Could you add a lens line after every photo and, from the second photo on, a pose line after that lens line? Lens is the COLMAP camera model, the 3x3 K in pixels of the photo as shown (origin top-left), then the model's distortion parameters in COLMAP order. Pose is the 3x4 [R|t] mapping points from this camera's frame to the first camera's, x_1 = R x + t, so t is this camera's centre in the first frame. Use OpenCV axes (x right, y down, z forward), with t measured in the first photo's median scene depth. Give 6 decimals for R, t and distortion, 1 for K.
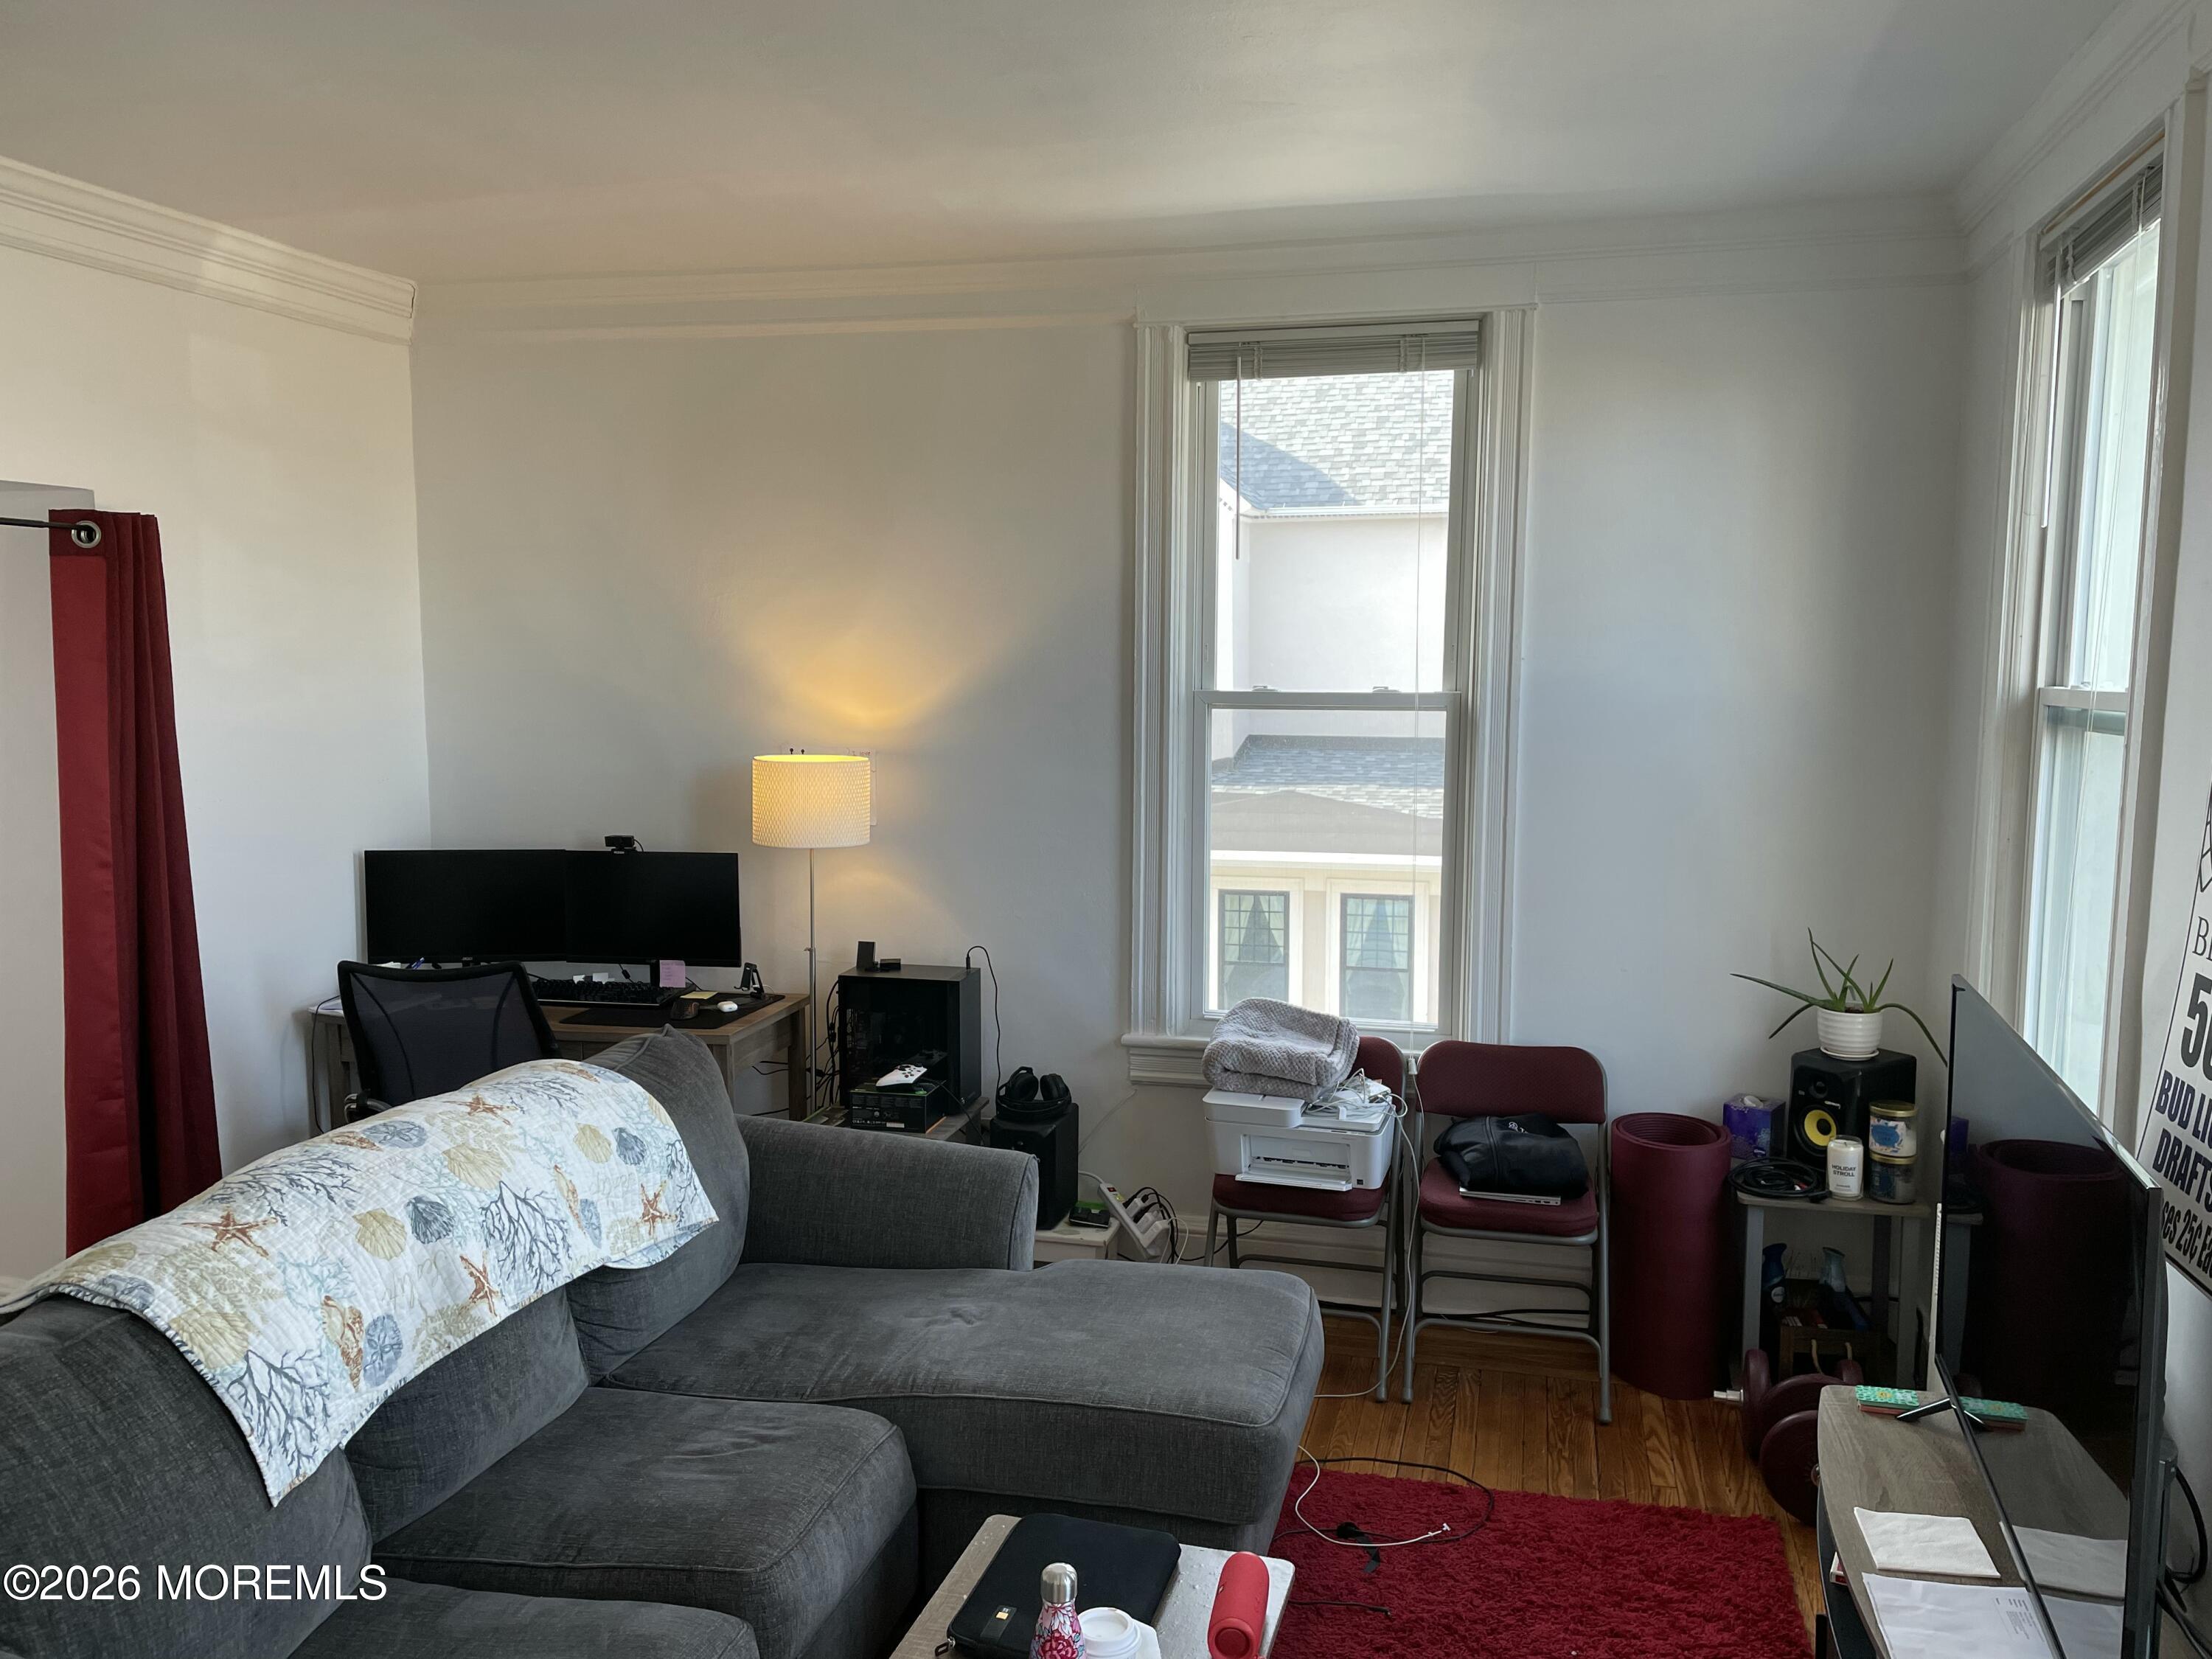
lens RADIAL K [[1672.6, 0, 1108.6], [0, 1672.6, 837.5], [0, 0, 1]] dist [0.044566, -0.015172]
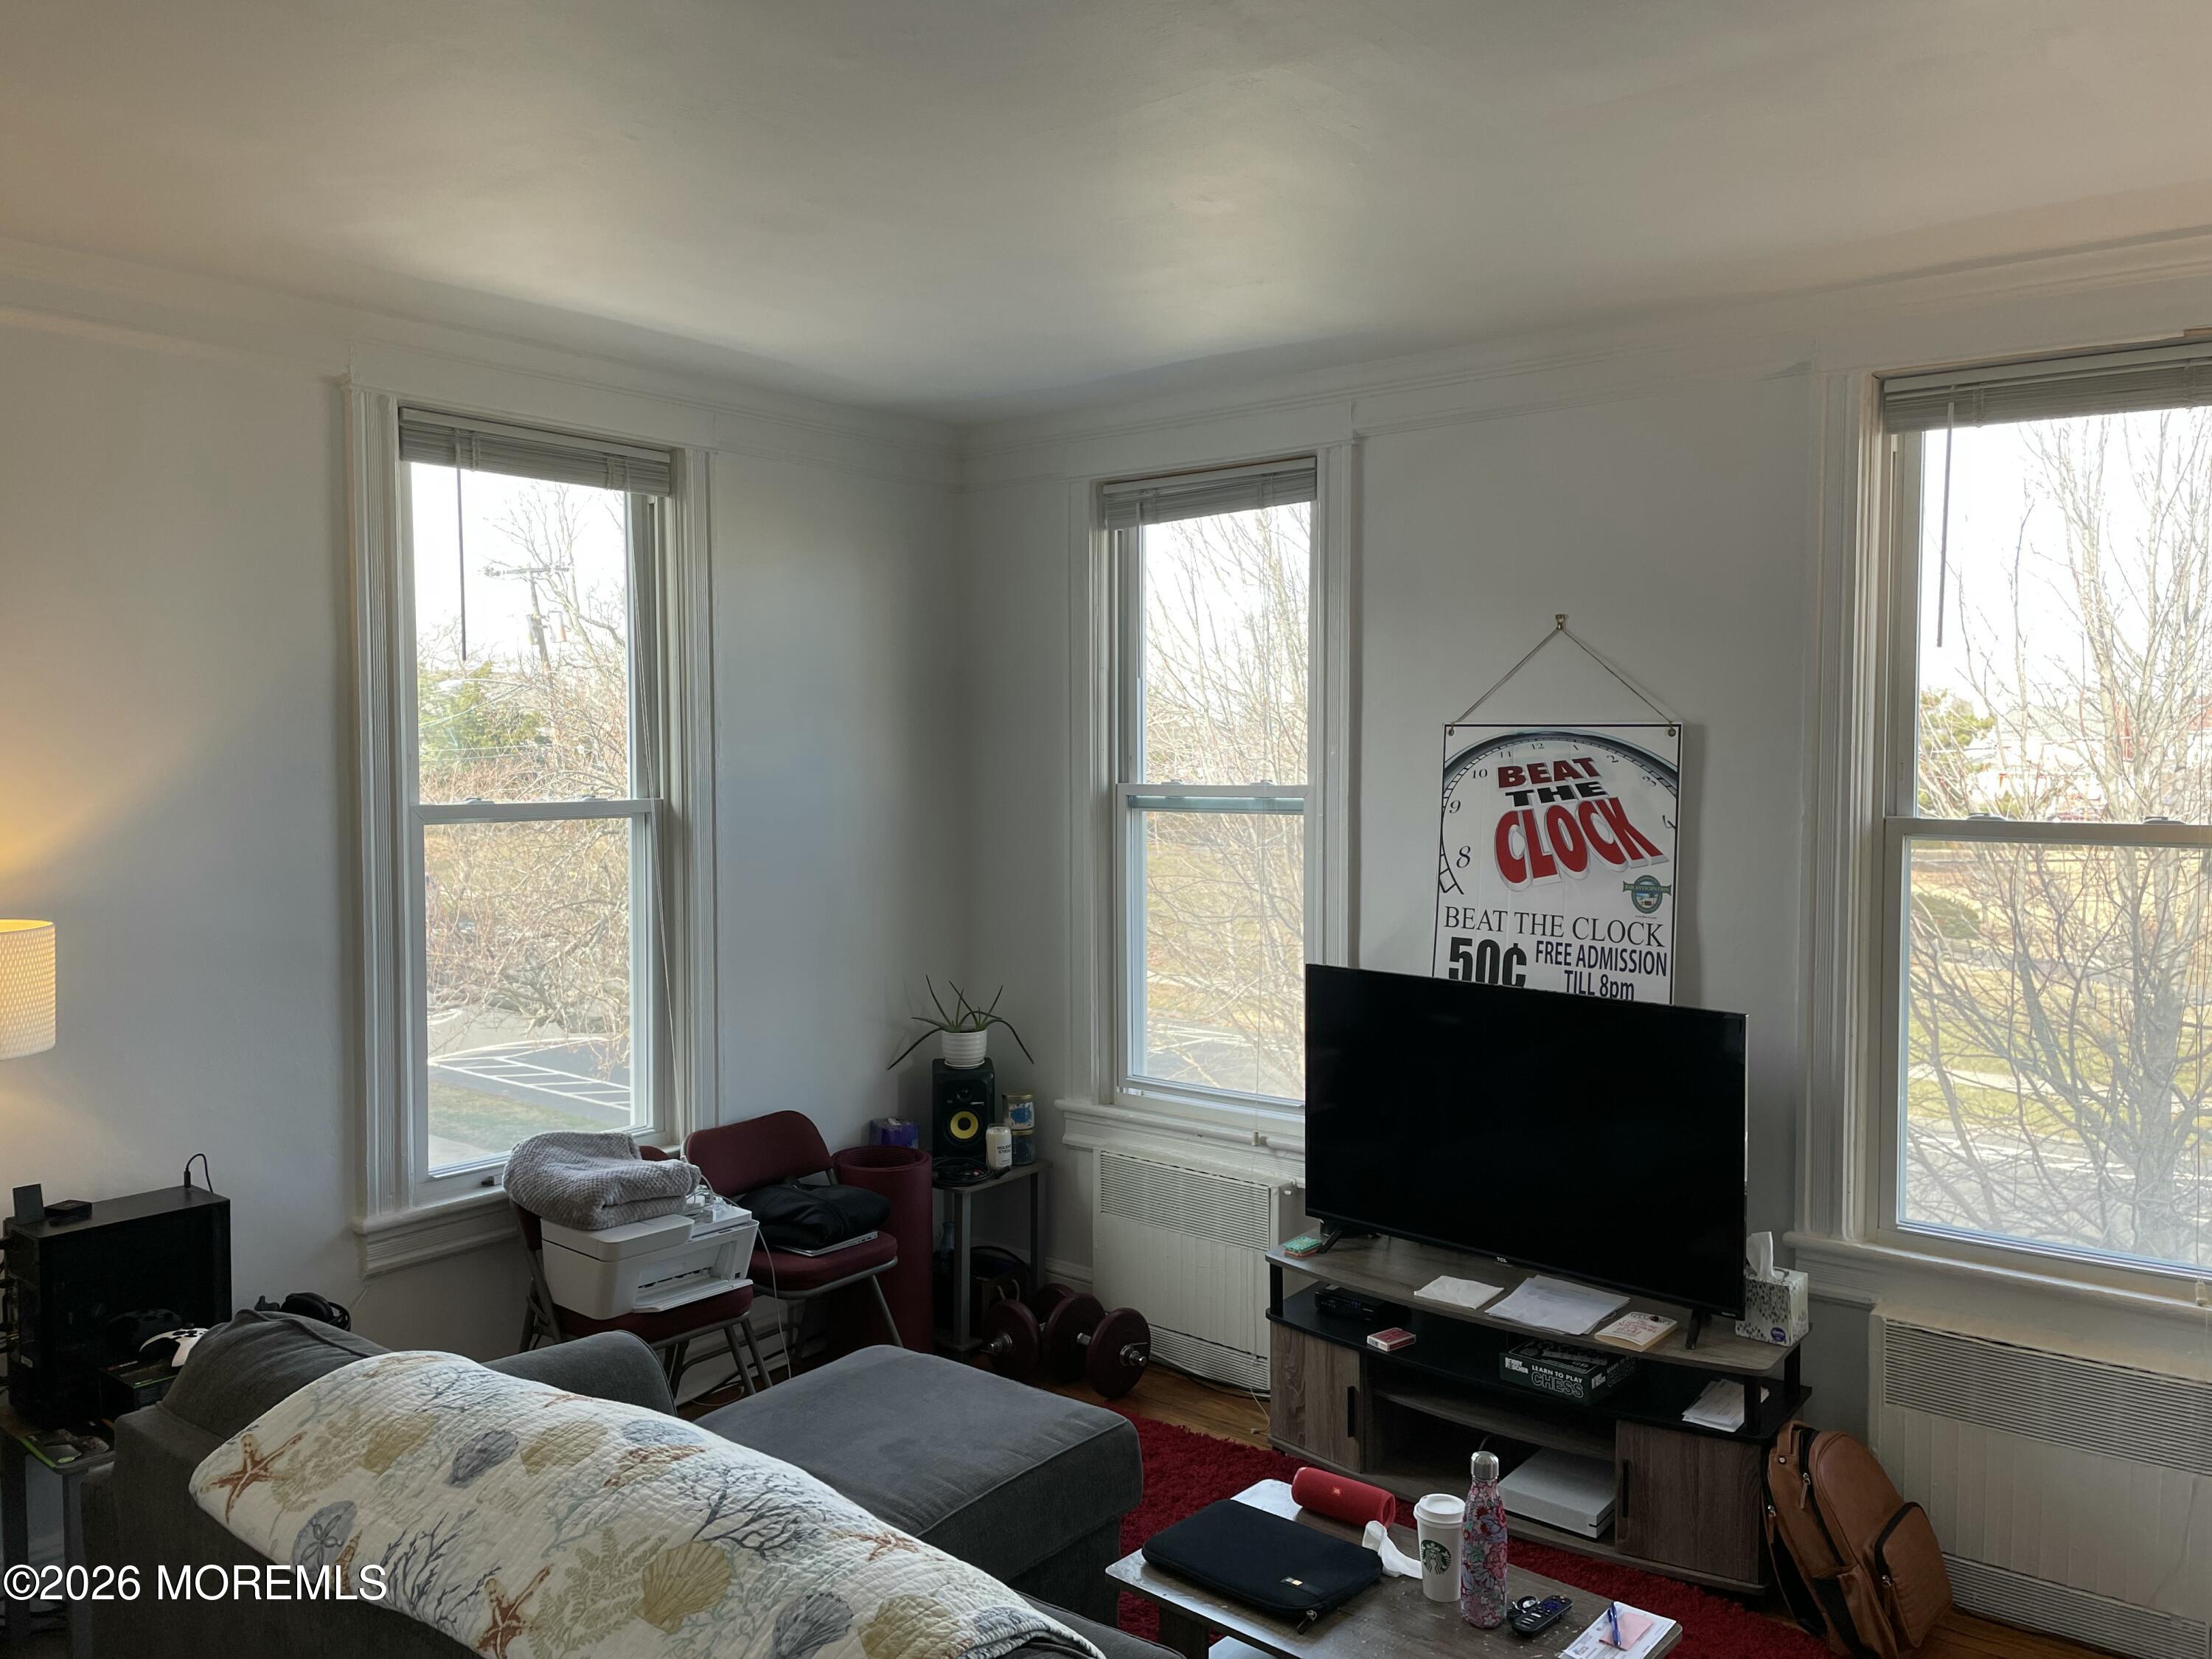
lens RADIAL K [[1672.6, 0, 1097.0], [0, 1672.6, 821.2], [0, 0, 1]] dist [0.044566, -0.015172]
pose [[0.416553, -0.043181, 0.908086, -0.618241], [0.099854, 0.995001, 0.001509, -0.046463], [-0.903611, 0.090048, 0.418782, 0.312076]]
